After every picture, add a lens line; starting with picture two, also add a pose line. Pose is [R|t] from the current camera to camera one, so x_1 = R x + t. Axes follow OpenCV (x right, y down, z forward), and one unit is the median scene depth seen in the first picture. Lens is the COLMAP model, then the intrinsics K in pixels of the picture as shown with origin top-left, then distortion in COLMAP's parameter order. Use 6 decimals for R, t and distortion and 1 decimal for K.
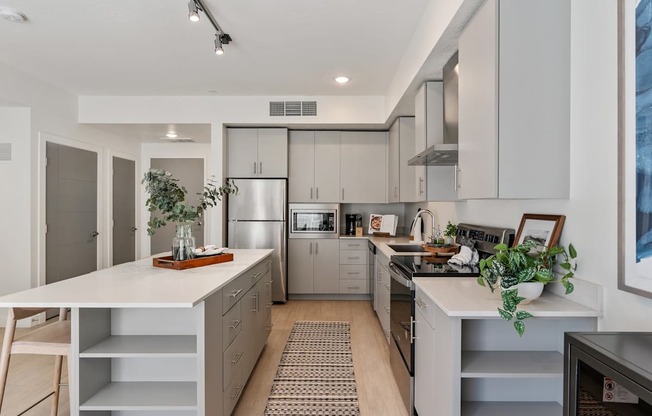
lens RADIAL K [[335.9, 0, 327.2], [0, 335.9, 207.3], [0, 0, 1]] dist [0.002822, -0.000332]
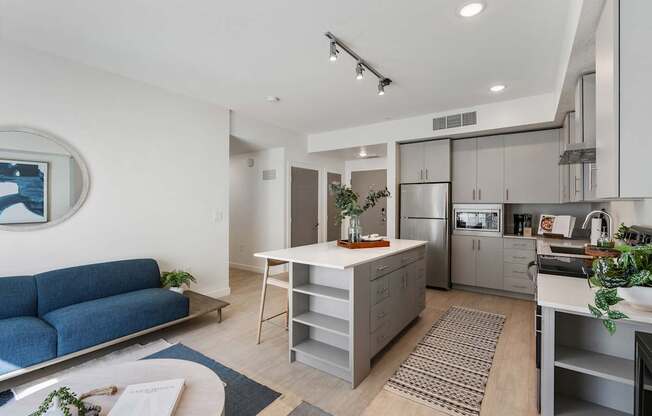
lens RADIAL K [[290.2, 0, 326.9], [0, 290.2, 206.5], [0, 0, 1]] dist [0.000543, -0.000221]
pose [[0.819462, 0.003168, -0.573124, 0.125758], [-0.004831, 0.999987, -0.001380, 0.001595], [0.573113, 0.003899, 0.819467, -0.066469]]
